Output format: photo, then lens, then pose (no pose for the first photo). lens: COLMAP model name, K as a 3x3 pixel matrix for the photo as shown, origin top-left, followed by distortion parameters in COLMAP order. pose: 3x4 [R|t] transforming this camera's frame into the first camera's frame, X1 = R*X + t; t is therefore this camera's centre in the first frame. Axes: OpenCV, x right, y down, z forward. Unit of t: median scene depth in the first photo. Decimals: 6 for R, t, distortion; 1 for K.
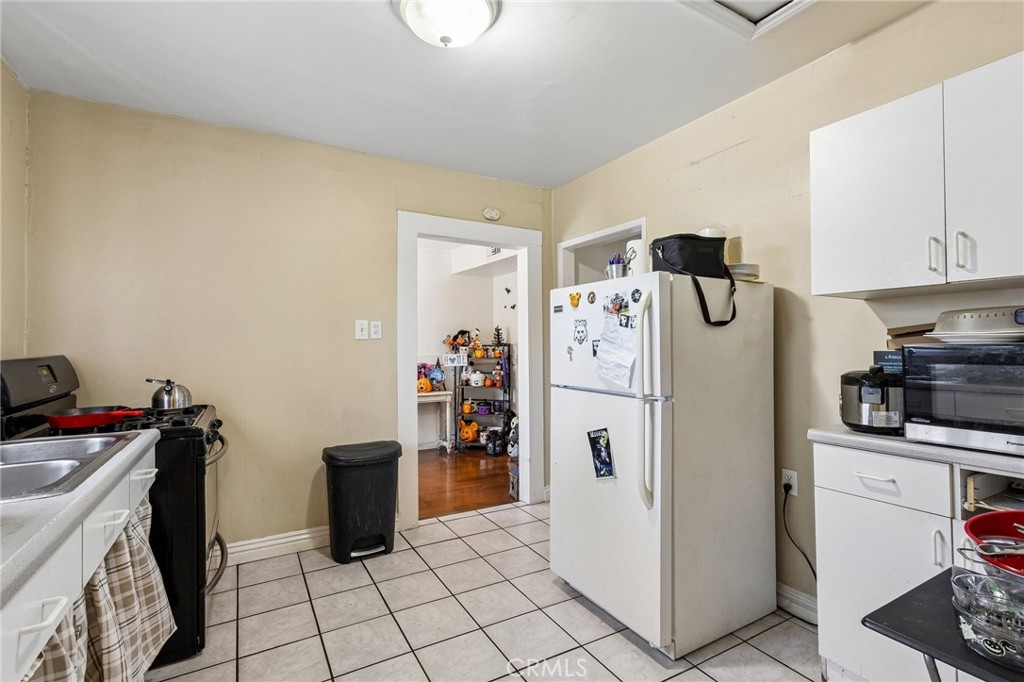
lens RADIAL K [[483.2, 0, 513.5], [0, 483.2, 342.7], [0, 0, 1]] dist [0.002436, 0.000046]
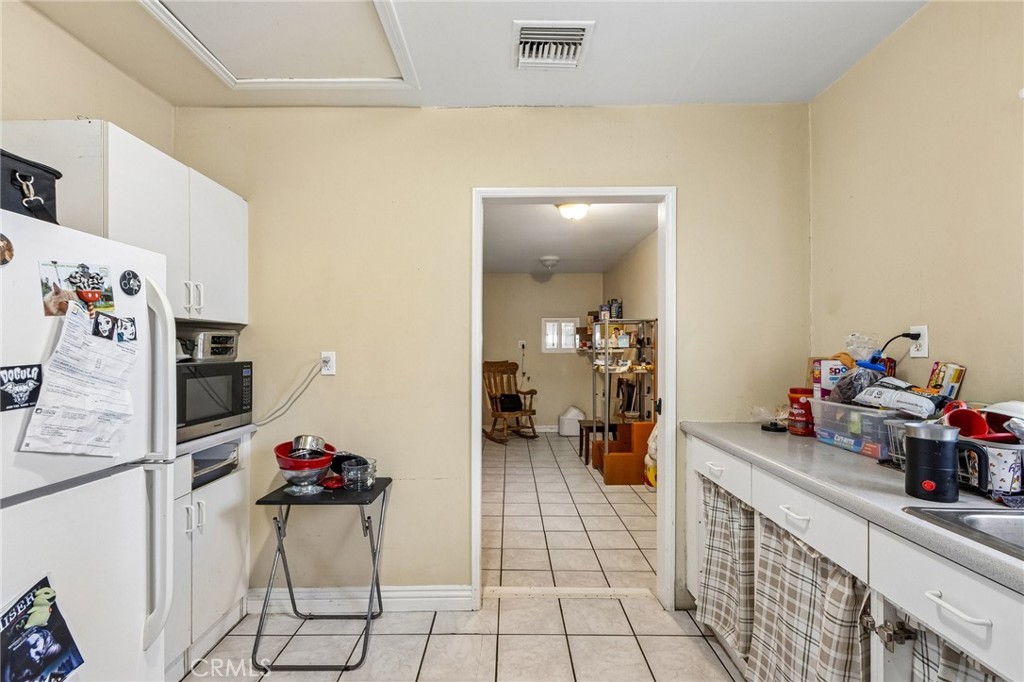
lens RADIAL K [[483.2, 0, 512.6], [0, 483.2, 345.3], [0, 0, 1]] dist [0.002436, 0.000046]
pose [[-0.870370, 0.010245, 0.492292, -0.381708], [0.003641, 0.999890, -0.014370, -0.016138], [-0.492385, -0.010715, -0.870311, 1.224567]]
